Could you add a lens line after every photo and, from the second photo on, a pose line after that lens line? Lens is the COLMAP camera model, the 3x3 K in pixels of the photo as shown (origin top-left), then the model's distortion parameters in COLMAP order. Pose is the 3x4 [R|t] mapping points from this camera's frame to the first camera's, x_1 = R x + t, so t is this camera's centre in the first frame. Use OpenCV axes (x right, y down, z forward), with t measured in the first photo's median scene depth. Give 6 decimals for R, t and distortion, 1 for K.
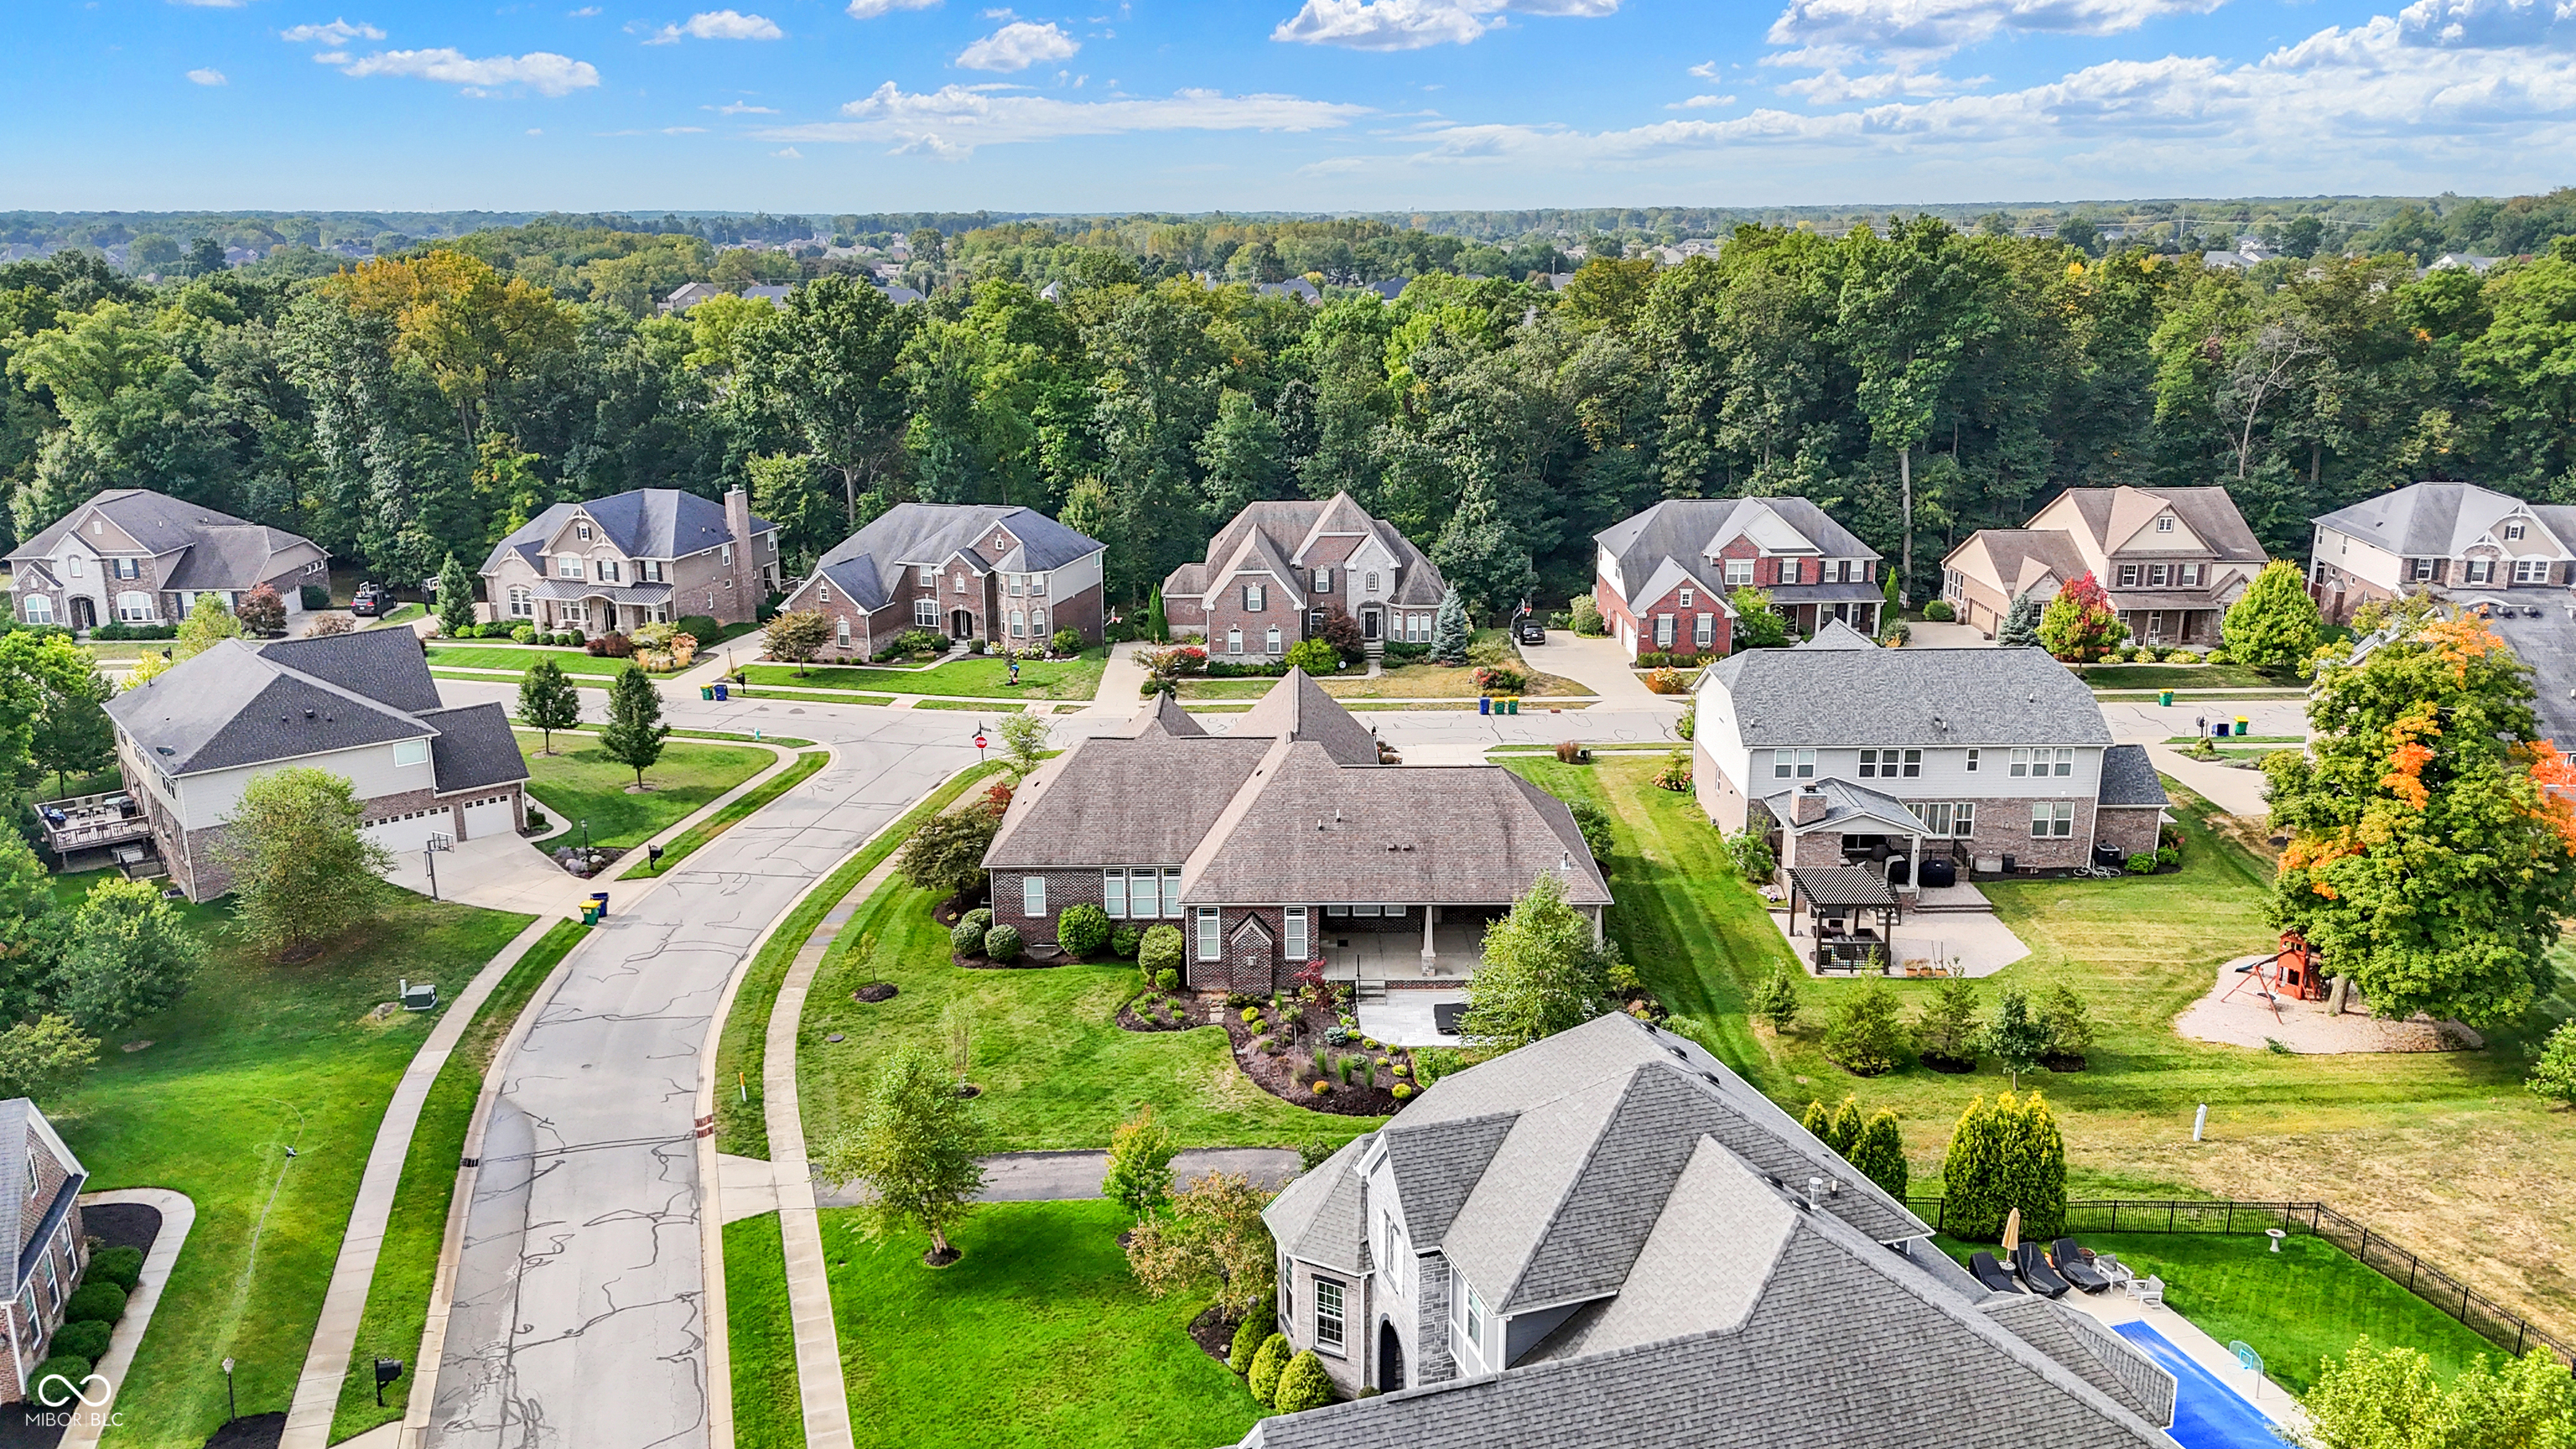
lens RADIAL K [[1894.8, 0, 1292.1], [0, 1894.8, 717.9], [0, 0, 1]] dist [0.090652, -0.101008]
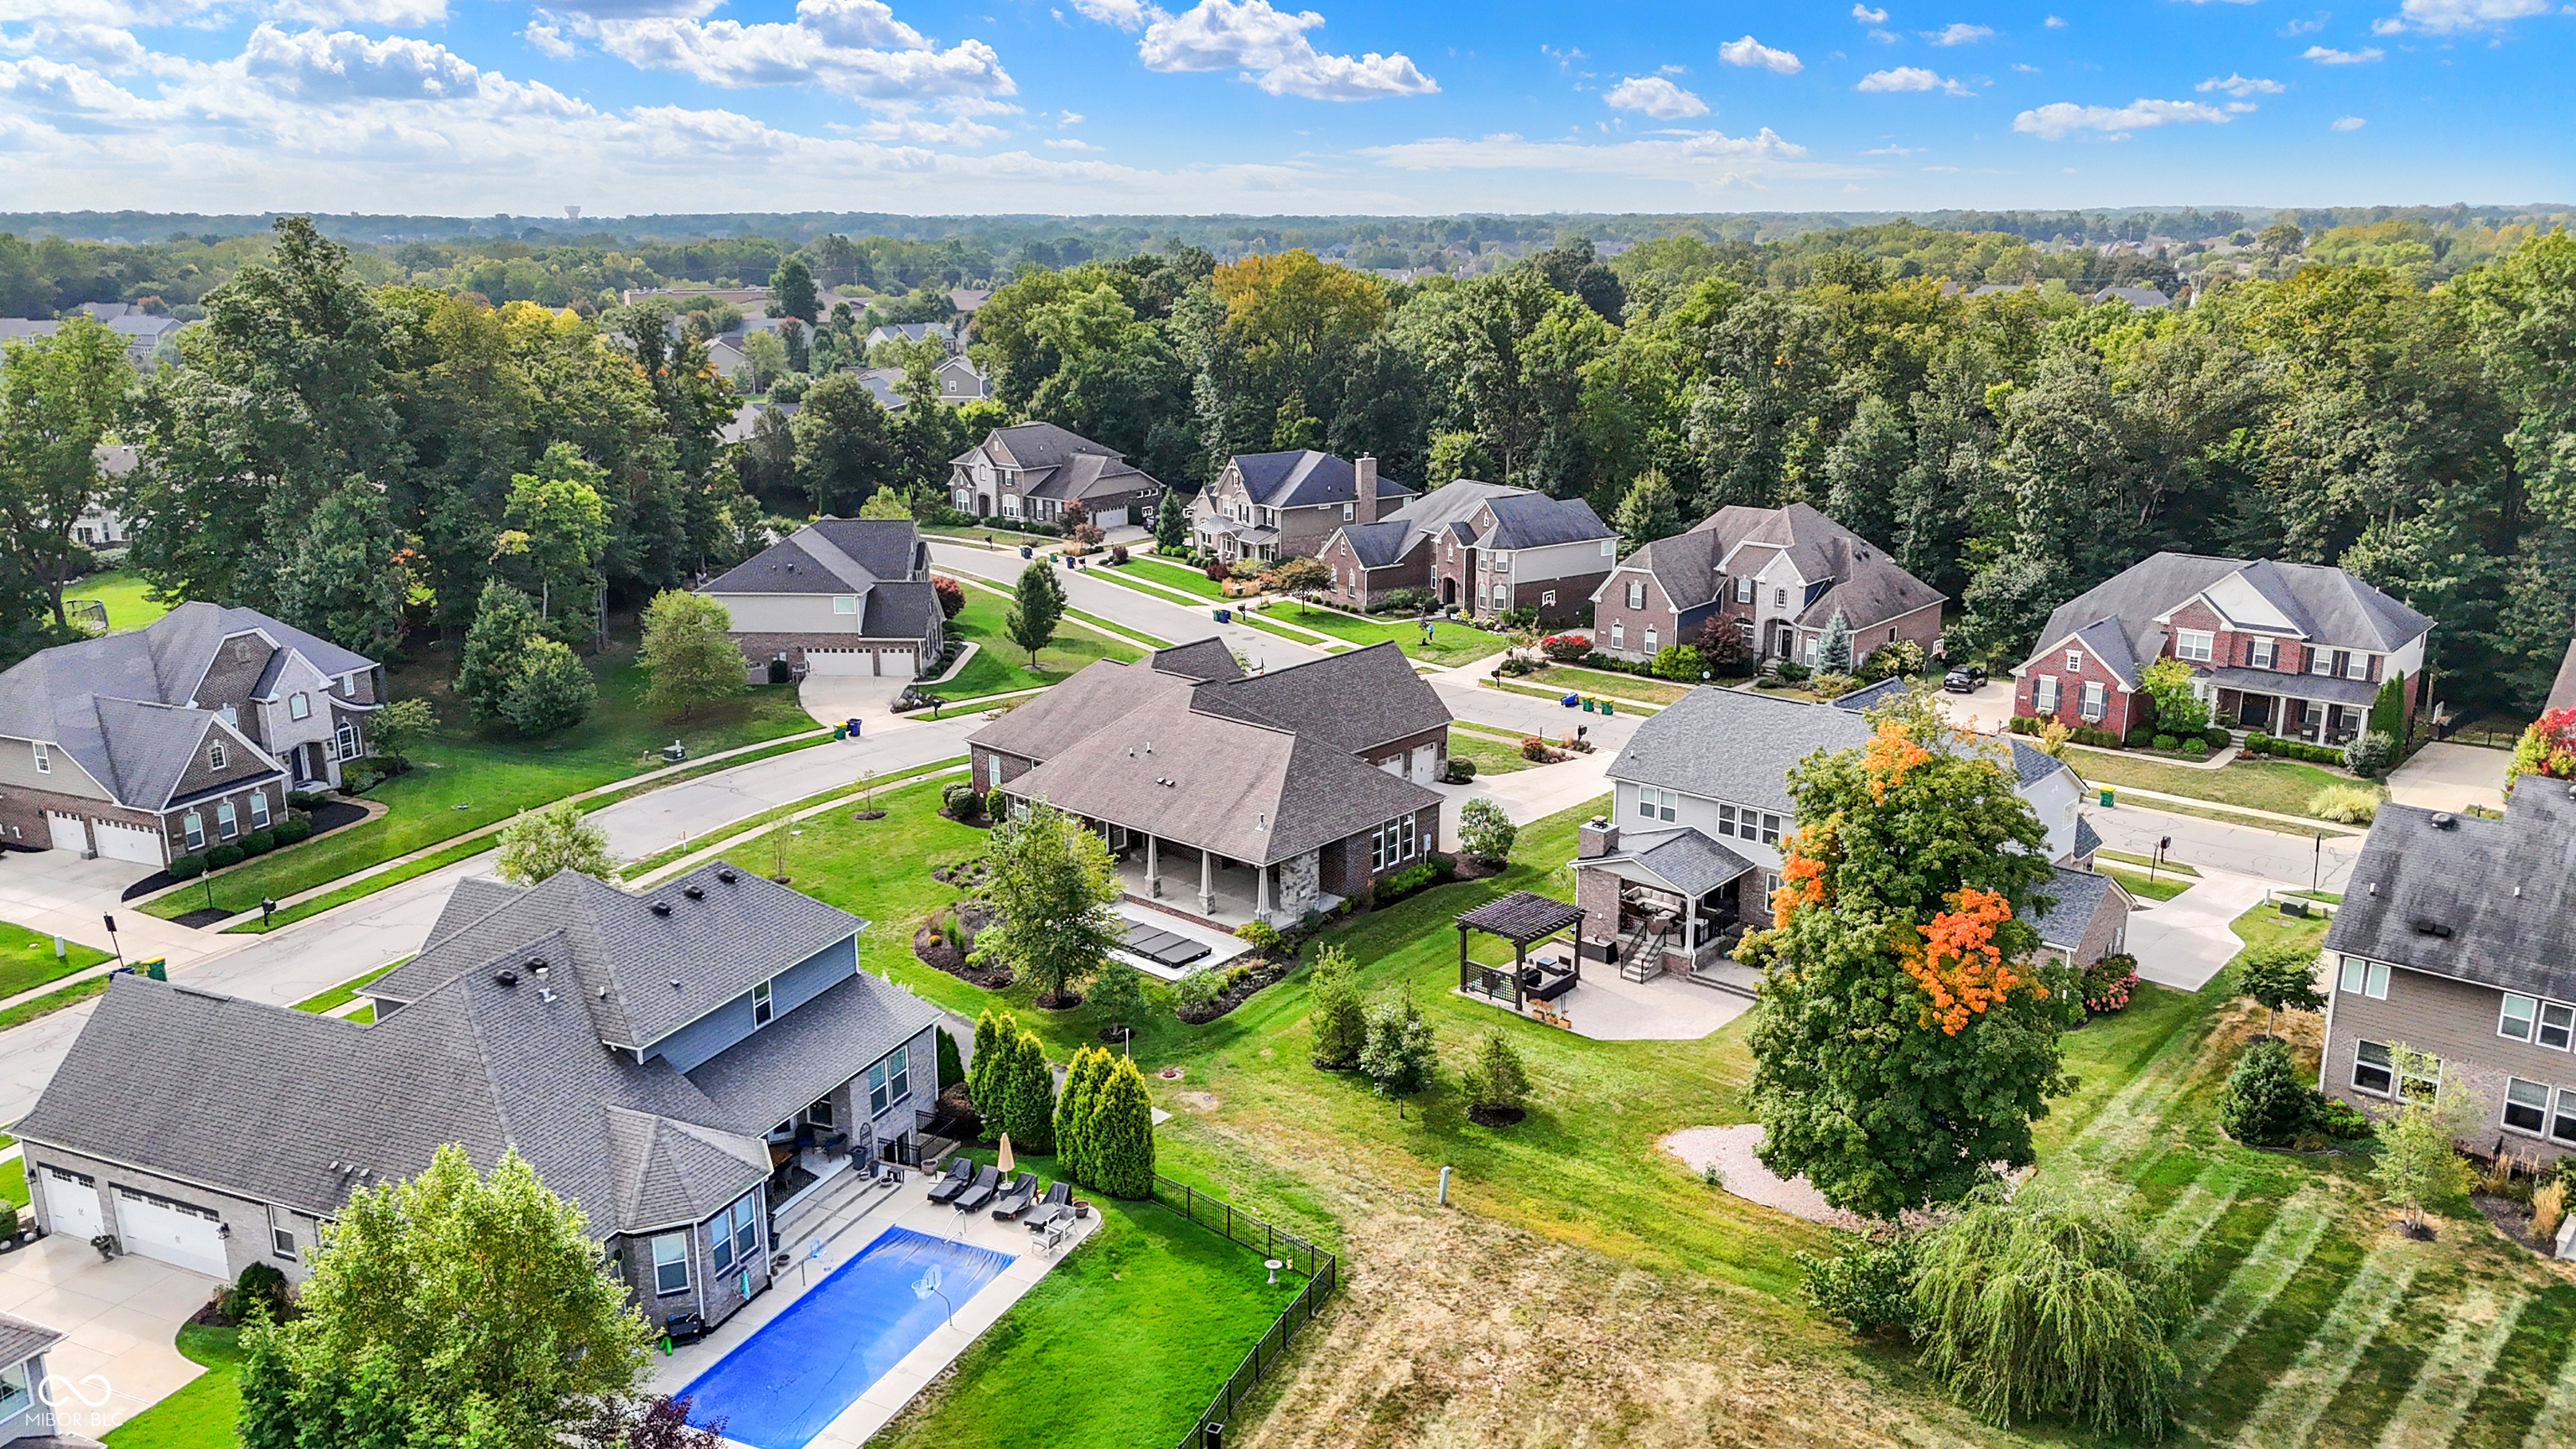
lens RADIAL K [[1894.8, 0, 1292.1], [0, 1894.8, 717.9], [0, 0, 1]] dist [0.090652, -0.101008]
pose [[0.747360, 0.171053, -0.642023, 0.501433], [-0.170485, 0.983310, 0.063526, -0.032457], [0.642174, 0.061979, 0.764049, 0.112527]]
